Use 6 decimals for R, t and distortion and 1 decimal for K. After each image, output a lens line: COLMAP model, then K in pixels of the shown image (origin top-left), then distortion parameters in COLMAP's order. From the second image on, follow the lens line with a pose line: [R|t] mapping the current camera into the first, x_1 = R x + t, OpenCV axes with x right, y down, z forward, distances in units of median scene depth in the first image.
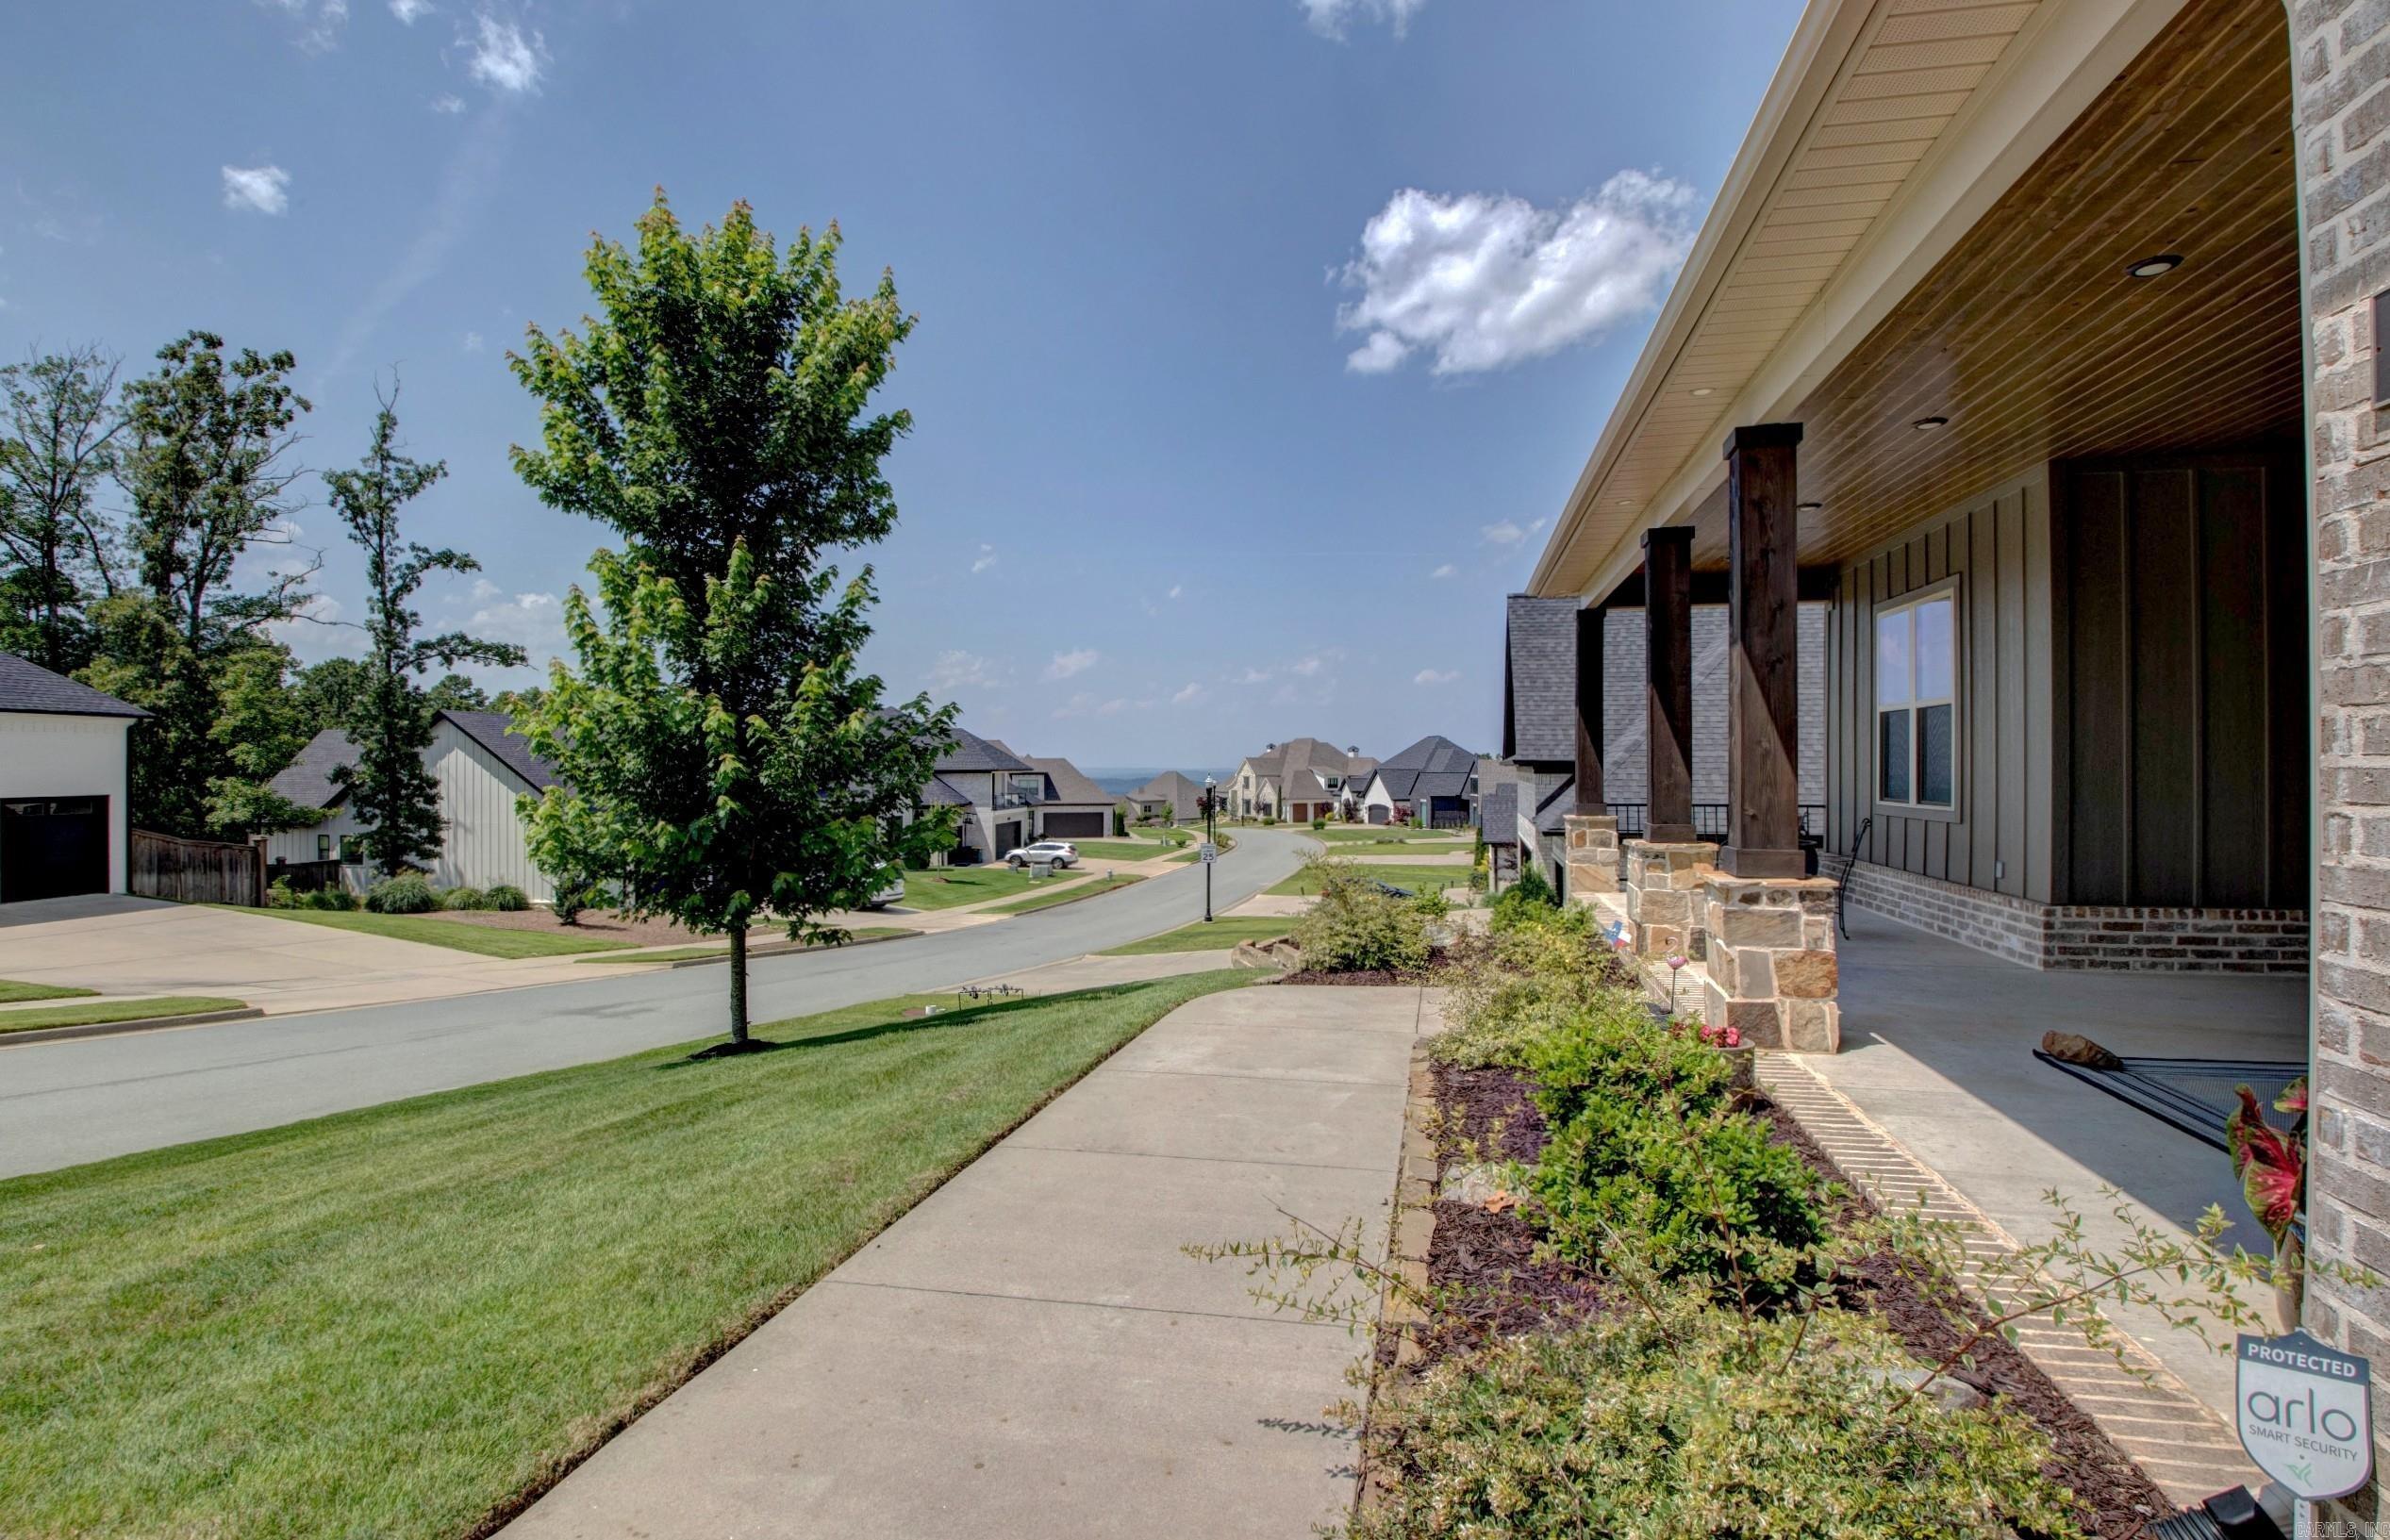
lens RADIAL K [[1101.0, 0, 1194.8], [0, 1101.0, 770.2], [0, 0, 1]] dist [0.000101, -0.016499]
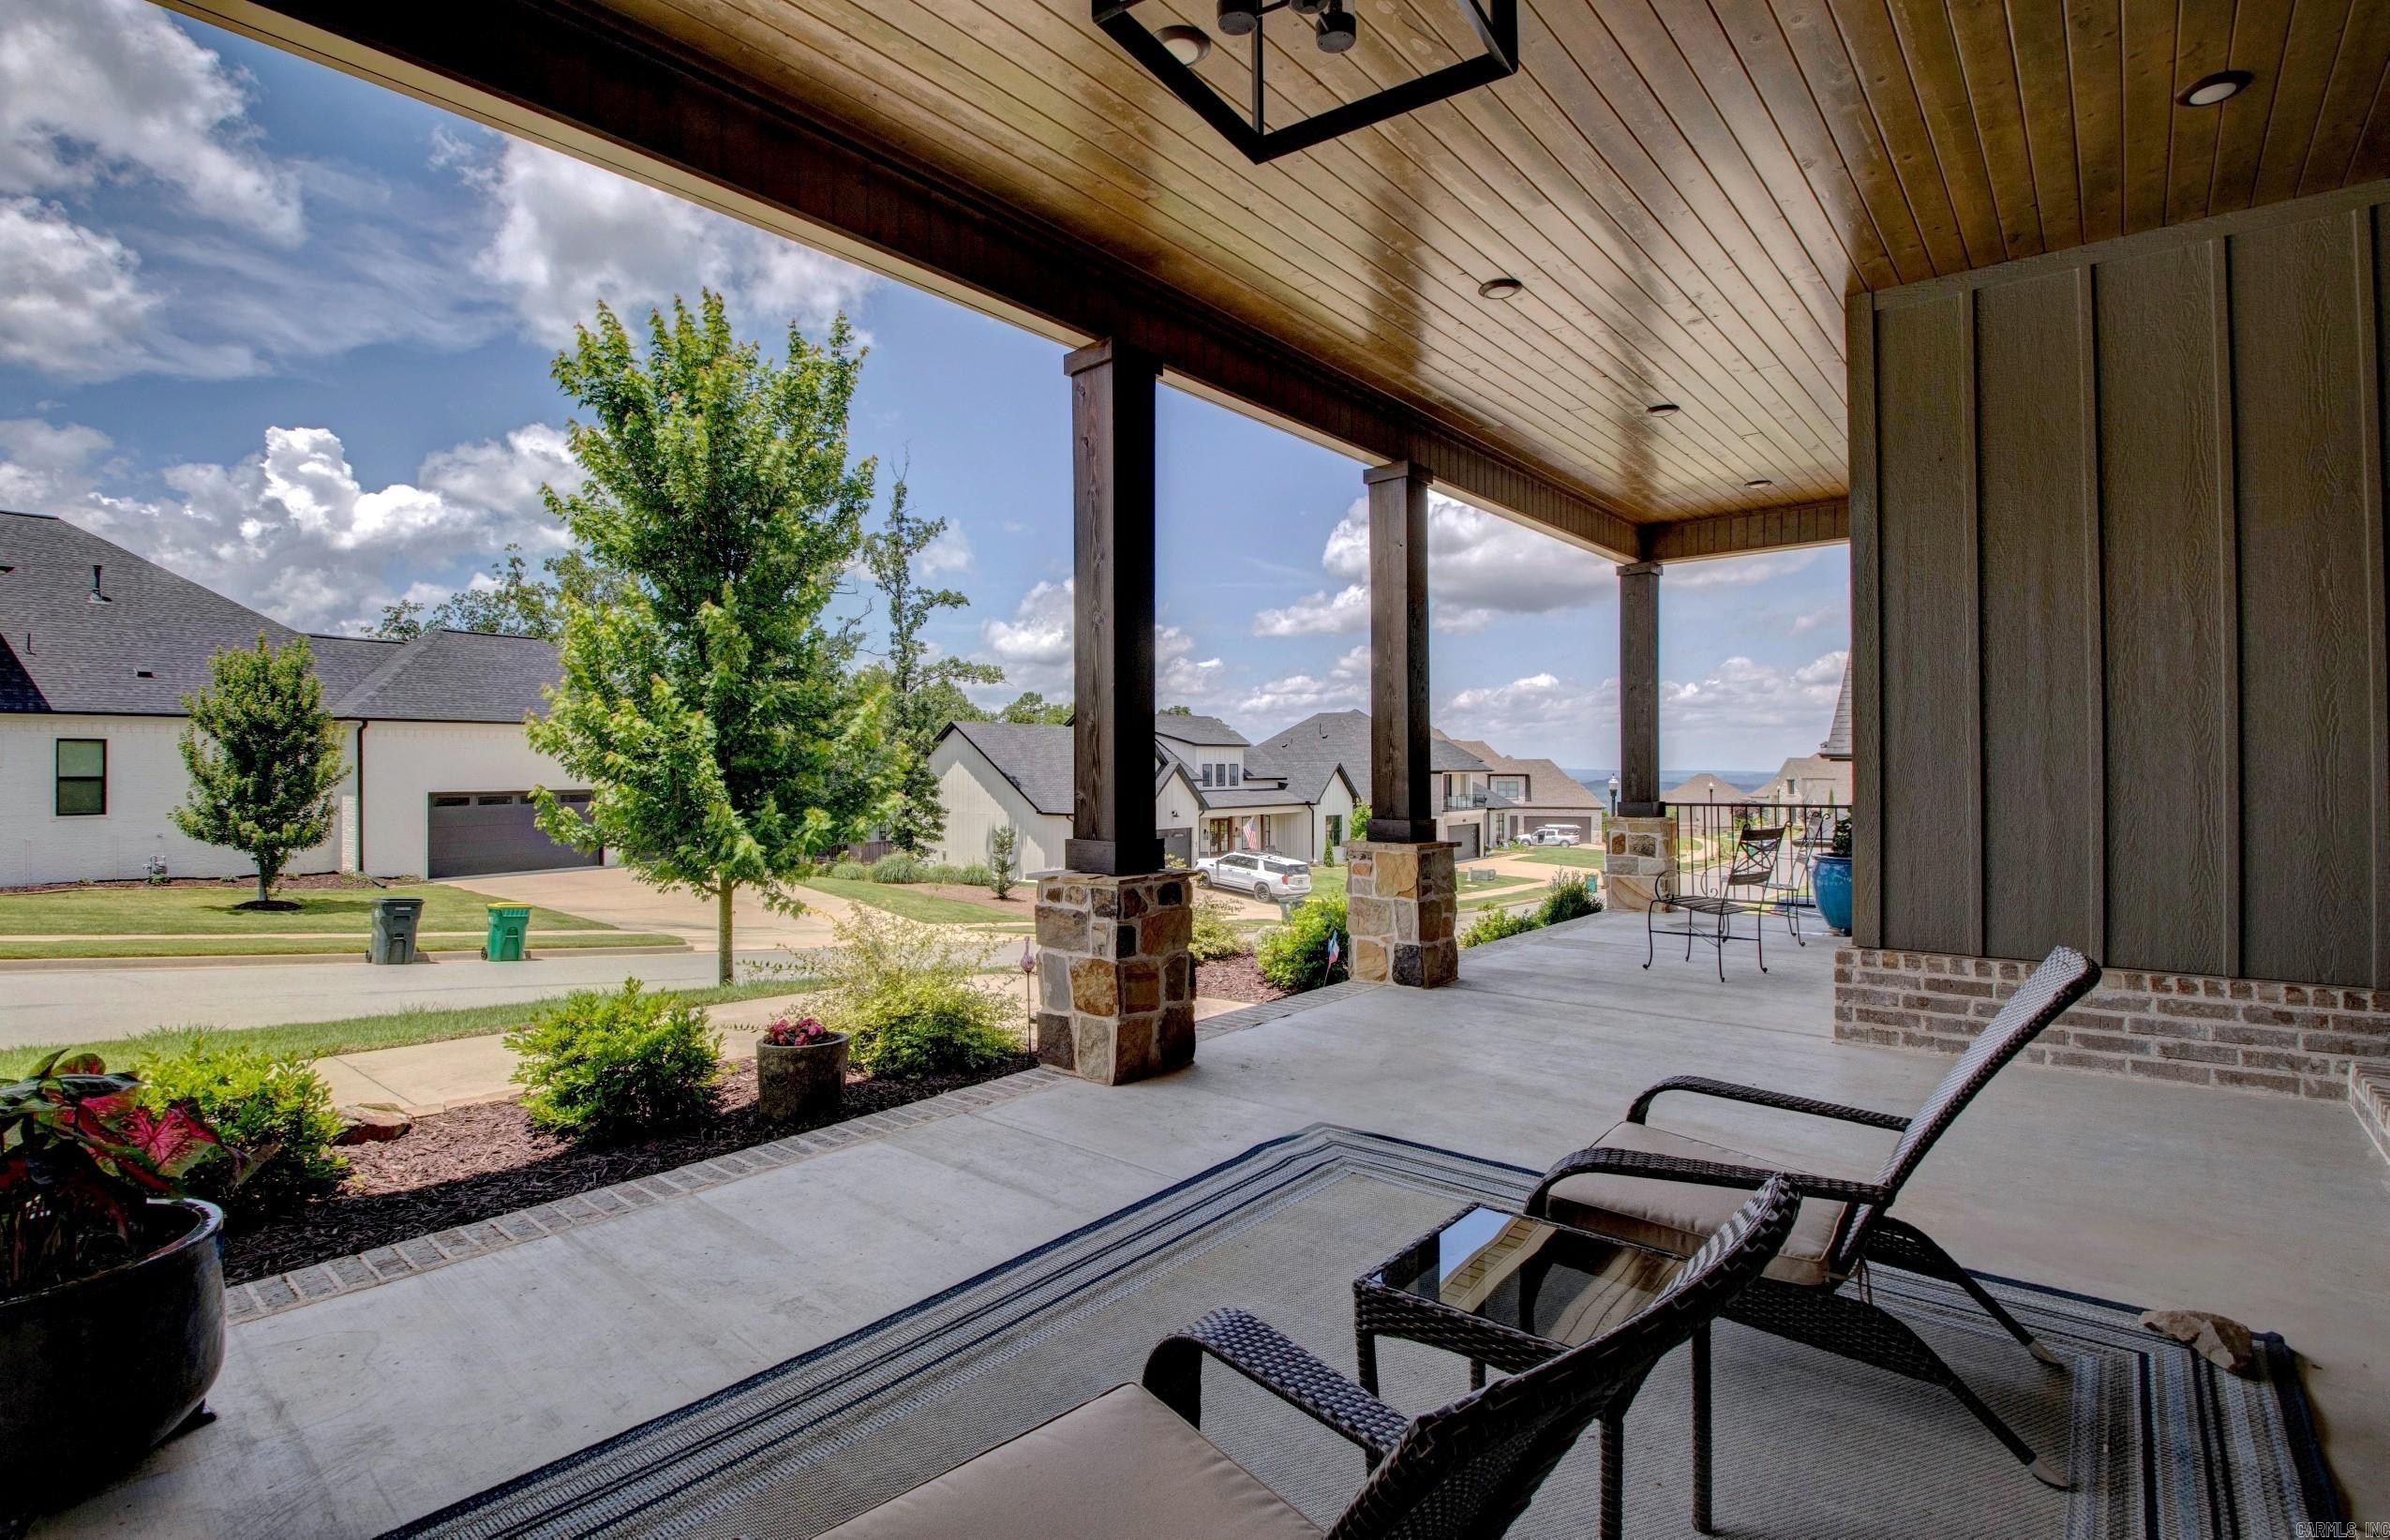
lens RADIAL K [[1101.1, 0, 1185.7], [0, 1101.1, 766.4], [0, 0, 1]] dist [0.000101, -0.016499]
pose [[0.886566, -0.002015, -0.462598, 0.736020], [-0.000401, 0.999987, -0.005124, 0.013966], [0.462602, 0.004729, 0.886553, 0.198680]]
